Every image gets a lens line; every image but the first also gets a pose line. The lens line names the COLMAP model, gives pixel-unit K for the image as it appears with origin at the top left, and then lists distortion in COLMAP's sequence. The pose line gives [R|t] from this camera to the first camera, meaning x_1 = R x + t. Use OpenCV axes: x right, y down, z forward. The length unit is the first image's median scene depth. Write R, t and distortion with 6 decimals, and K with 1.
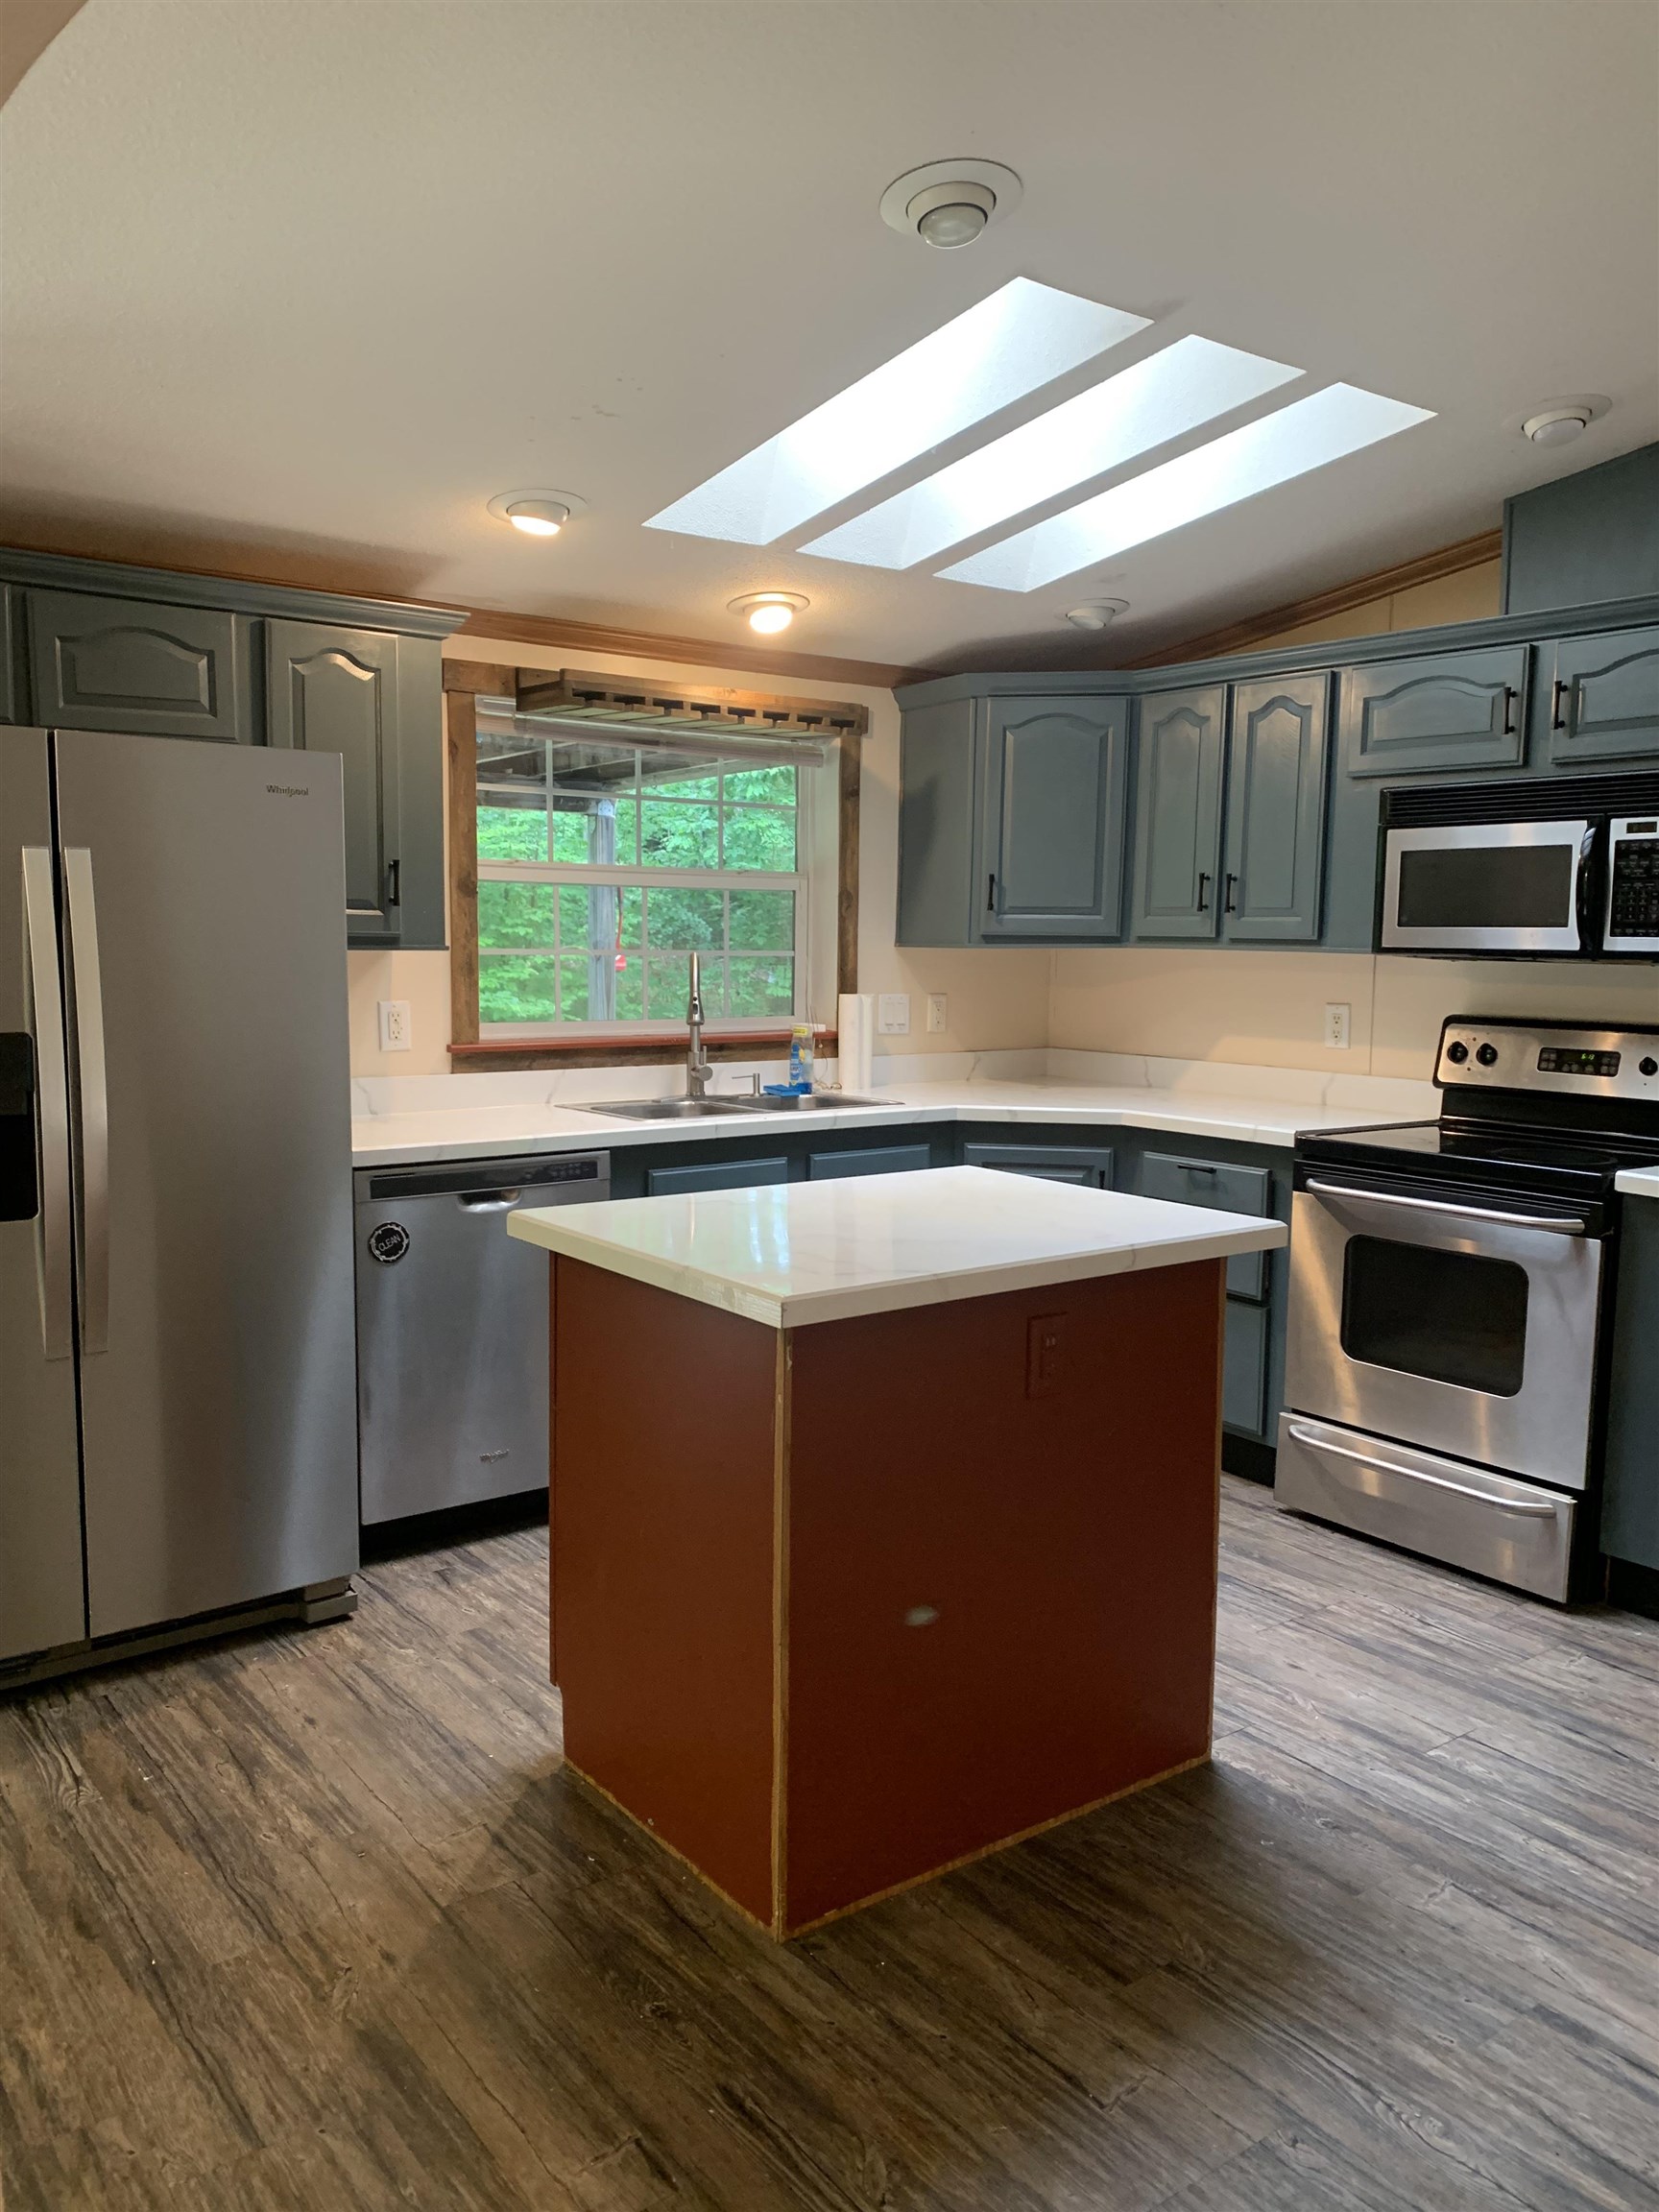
lens RADIAL K [[1691.3, 0, 846.0], [0, 1691.3, 1118.3], [0, 0, 1]] dist [0.004079, -0.008522]
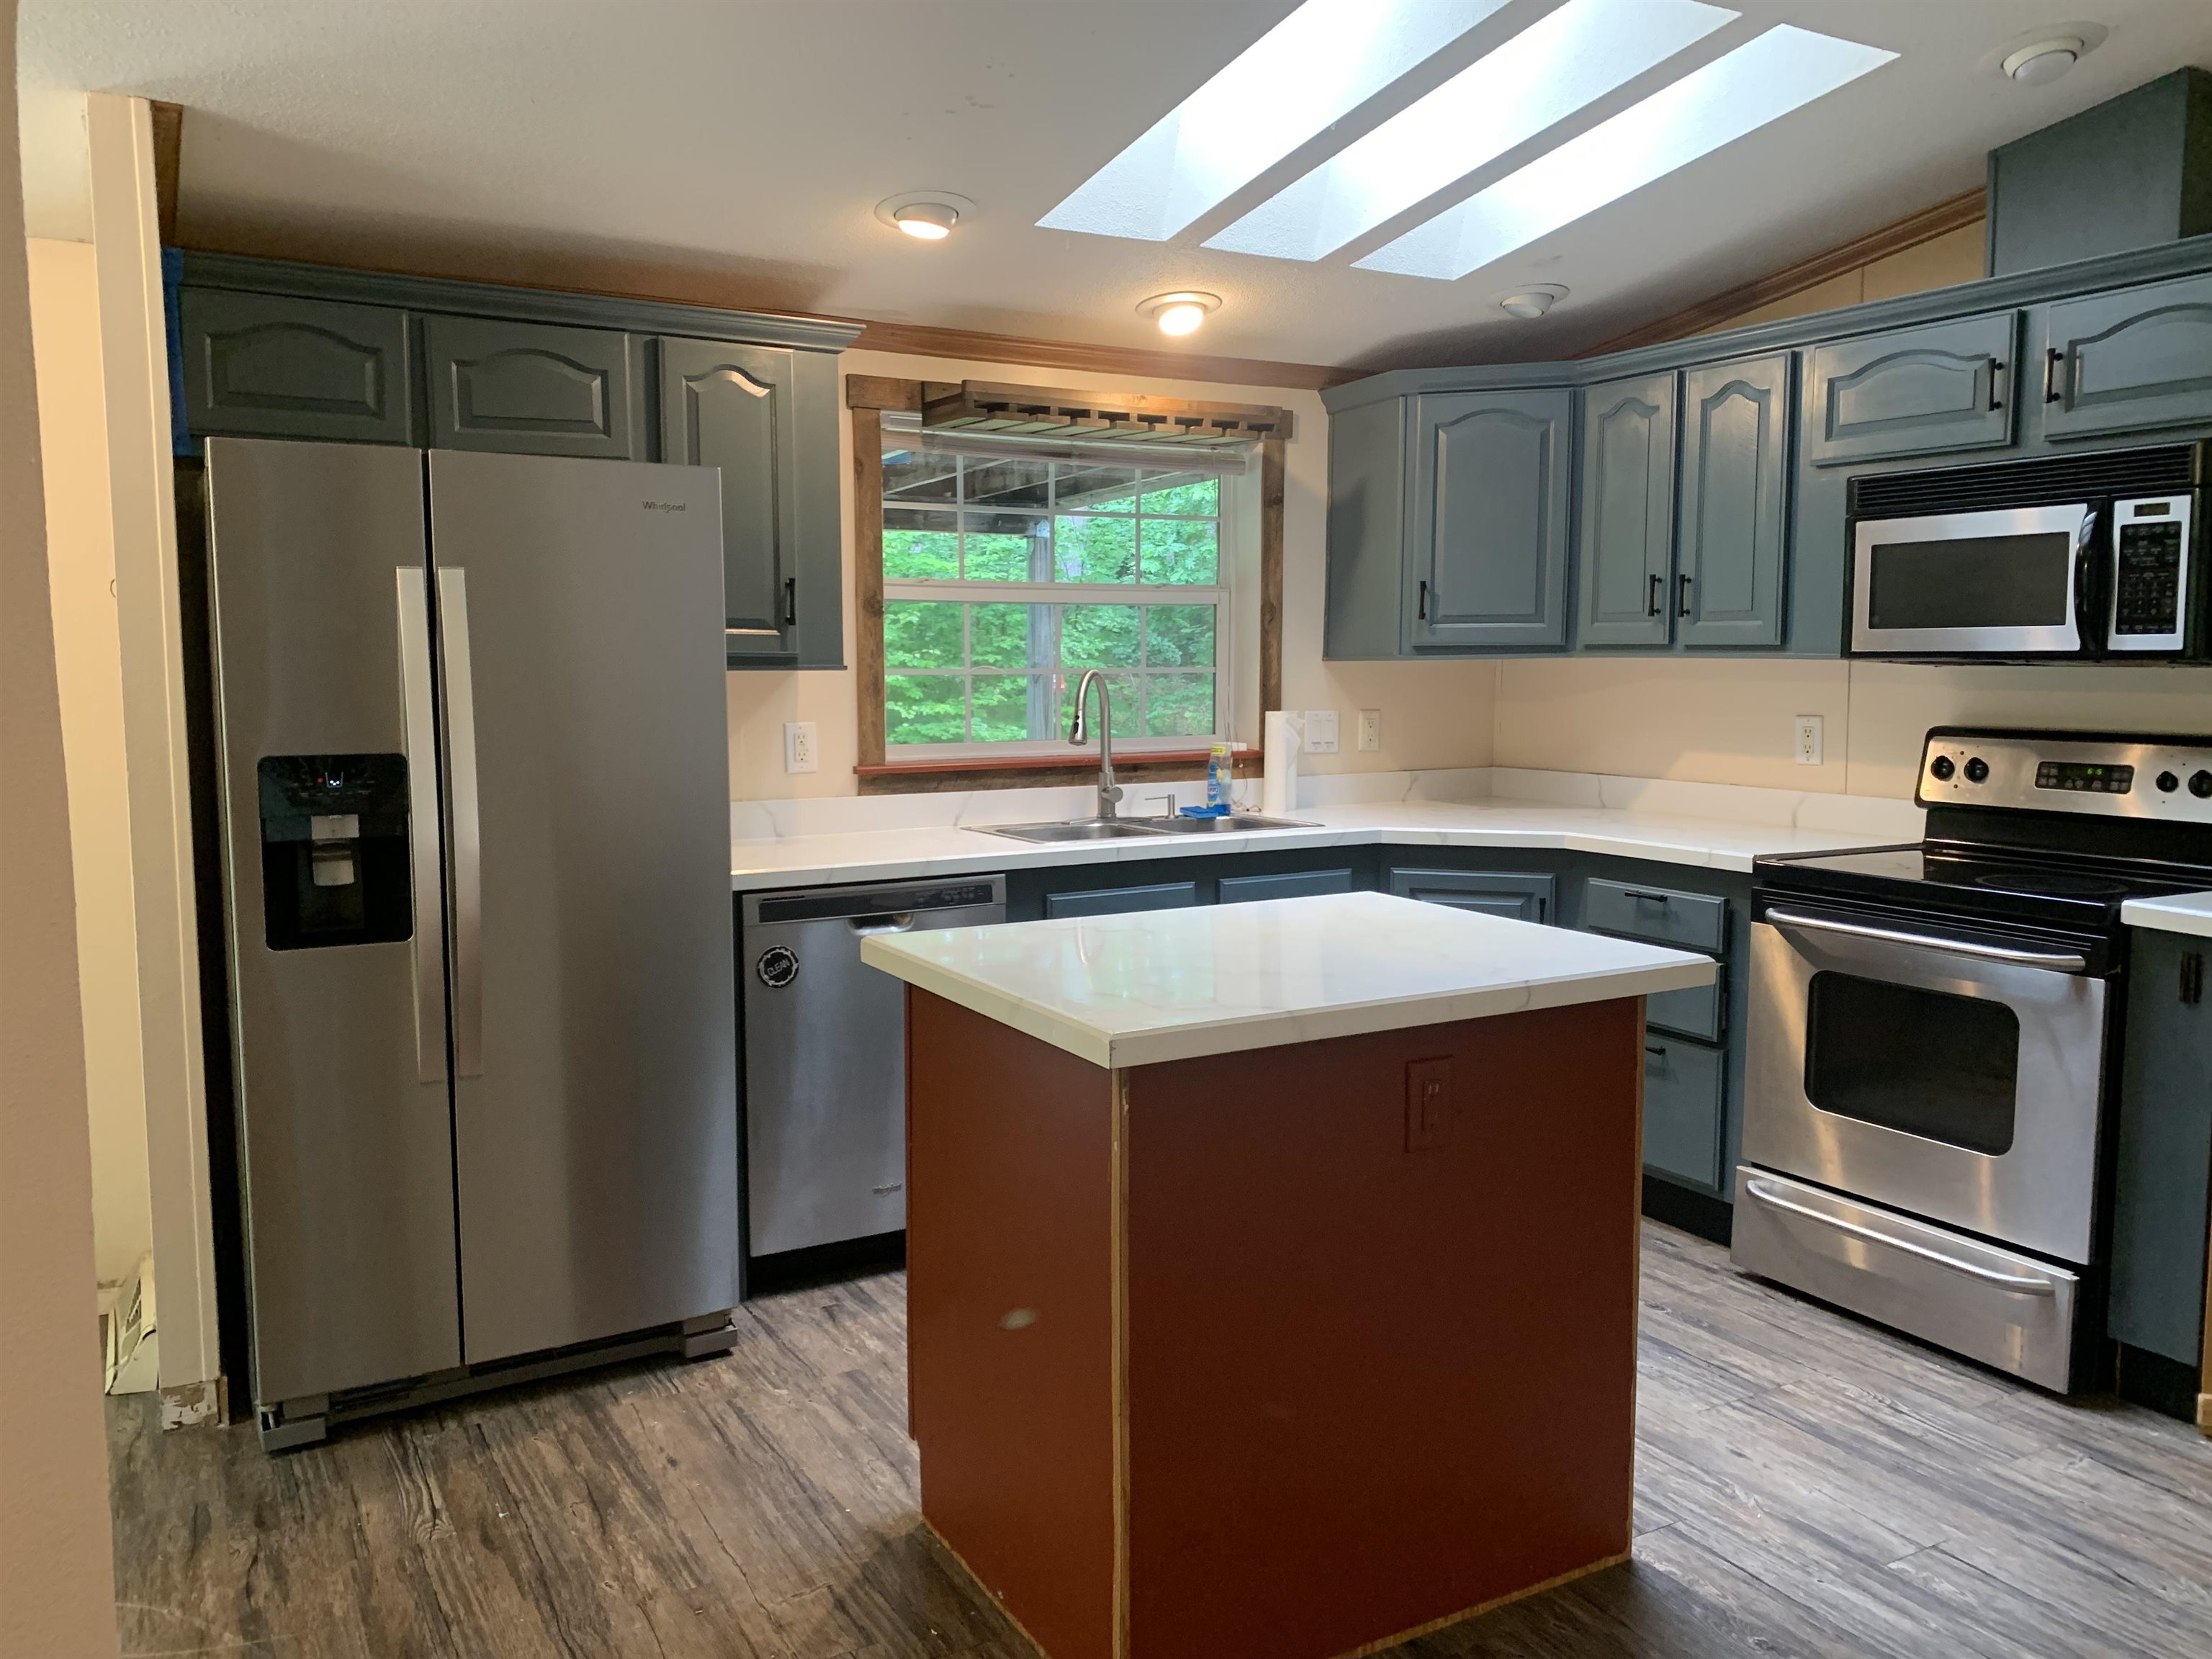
lens RADIAL K [[1691.3, 0, 1097.1], [0, 1691.3, 814.3], [0, 0, 1]] dist [0.004079, -0.008522]
pose [[0.990378, -0.001884, -0.138373, 0.048776], [-0.000566, 0.999844, -0.017666, 0.002264], [0.138385, 0.017575, 0.990223, 0.057035]]
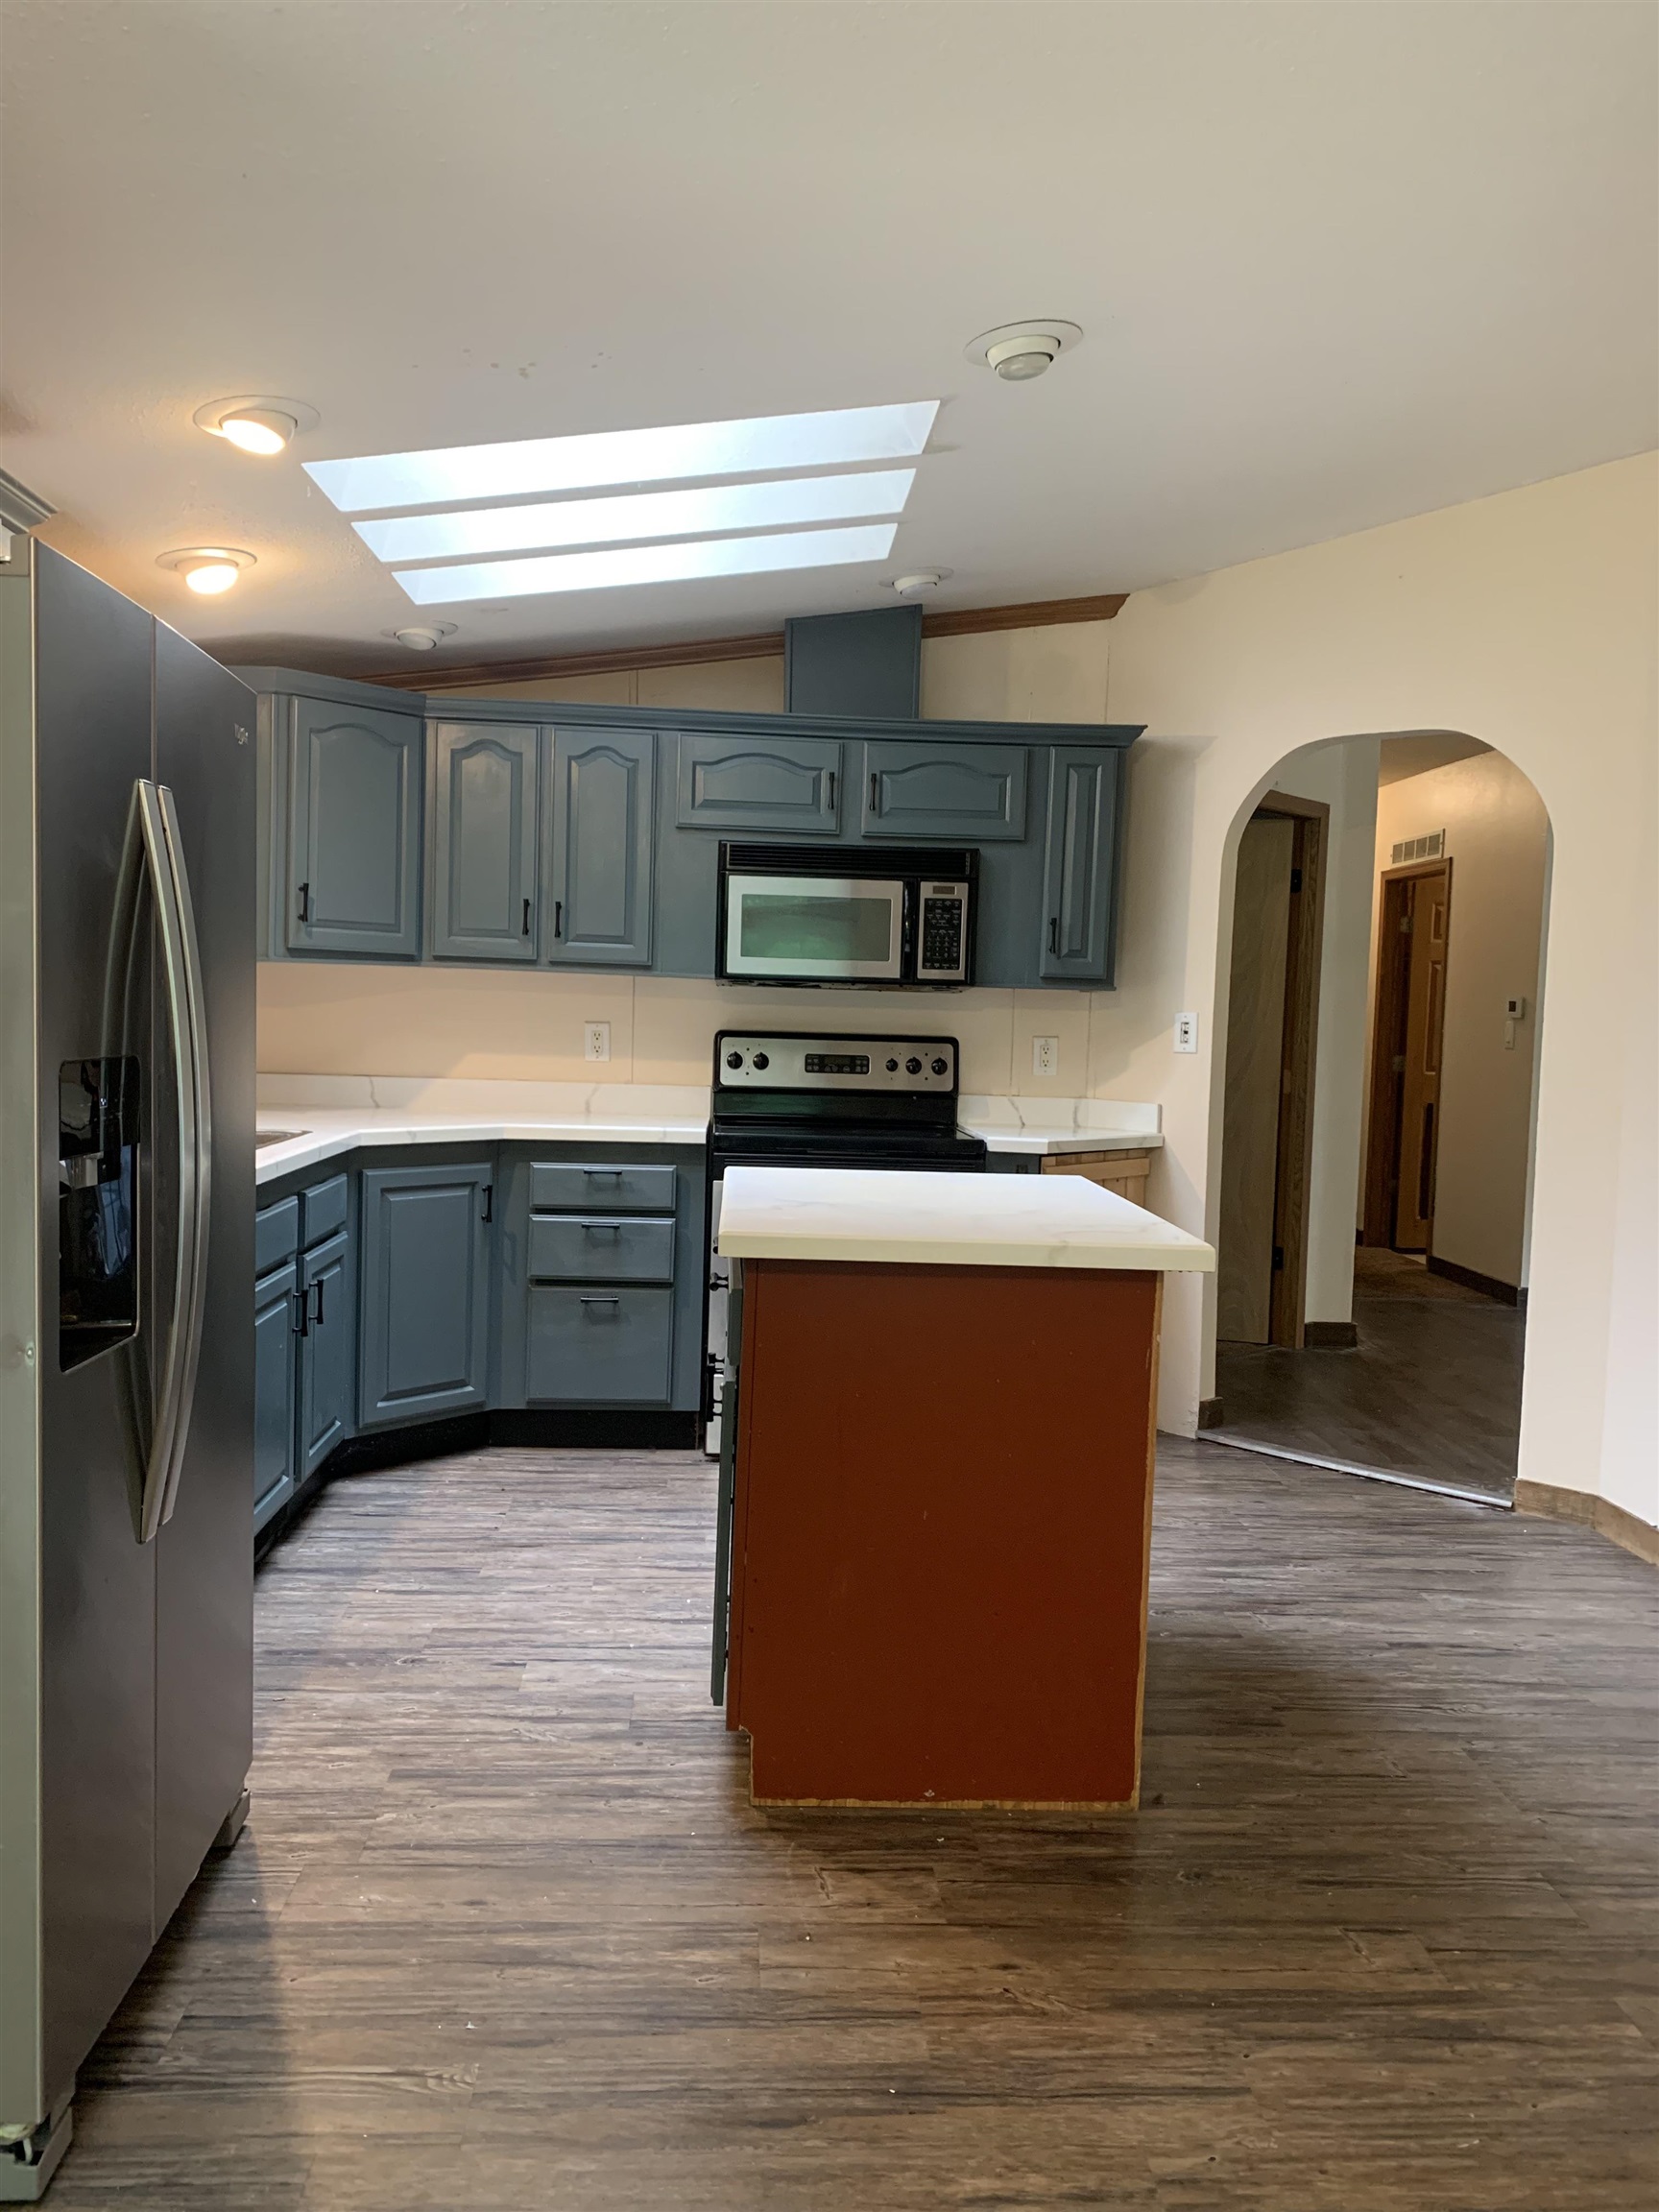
lens RADIAL K [[1682.4, 0, 825.7], [0, 1682.4, 1099.7], [0, 0, 1]] dist [0.080906, -0.158025]
pose [[0.556208, -0.040629, 0.830049, -0.728712], [0.066501, 0.997777, 0.004277, -0.013931], [-0.828378, 0.052820, 0.557674, 0.325355]]
